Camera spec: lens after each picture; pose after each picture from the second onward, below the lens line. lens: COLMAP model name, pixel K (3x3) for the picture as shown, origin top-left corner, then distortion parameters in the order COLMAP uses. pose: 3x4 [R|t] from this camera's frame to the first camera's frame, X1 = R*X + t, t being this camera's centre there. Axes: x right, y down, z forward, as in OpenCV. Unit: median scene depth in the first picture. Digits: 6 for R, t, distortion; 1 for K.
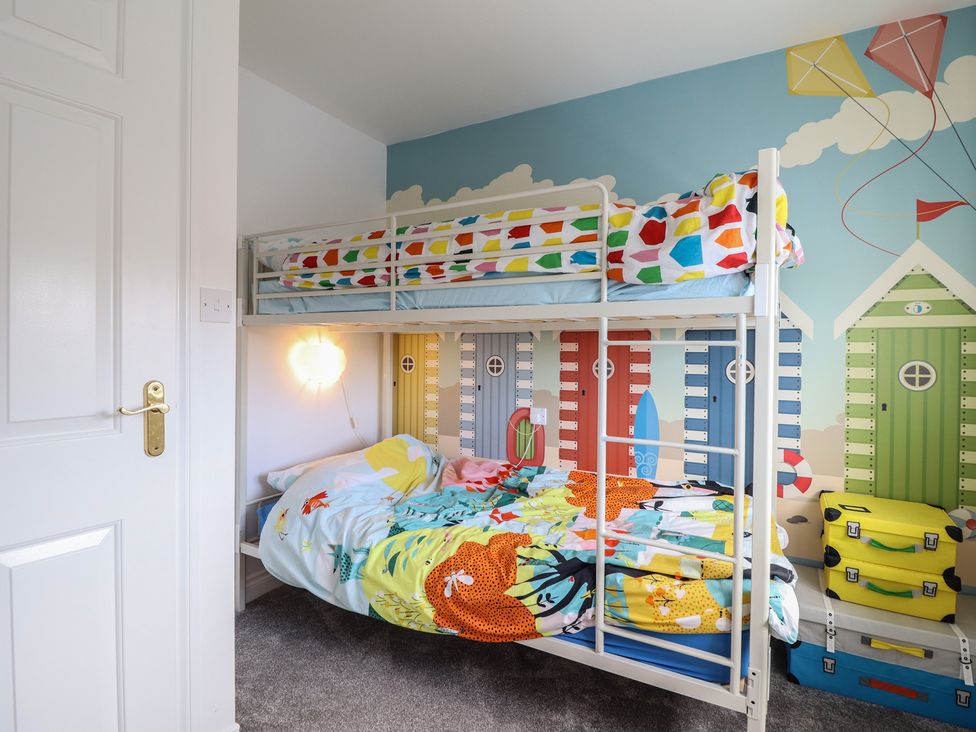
lens RADIAL K [[455.1, 0, 485.9], [0, 455.1, 367.1], [0, 0, 1]] dist [-0.027485, -0.001425]
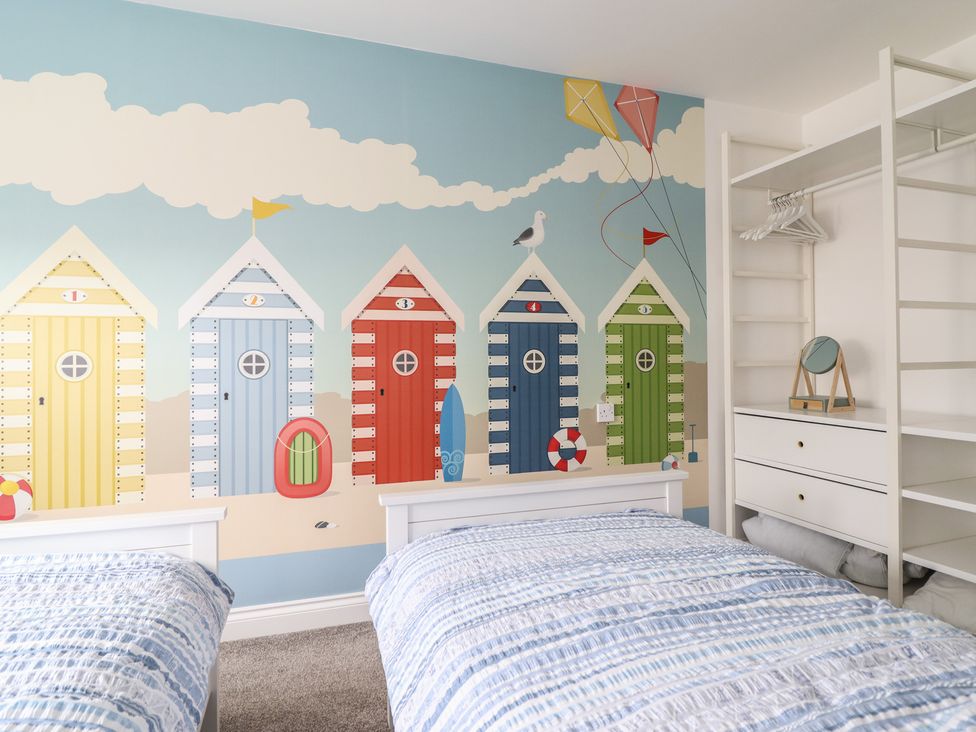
lens RADIAL K [[523.1, 0, 480.5], [0, 523.1, 353.2], [0, 0, 1]] dist [-0.003203, -0.007039]
pose [[0.700848, -0.018086, 0.713081, -0.399771], [0.028391, 0.999594, -0.002552, -0.009709], [-0.712745, 0.022034, 0.701077, 0.203380]]
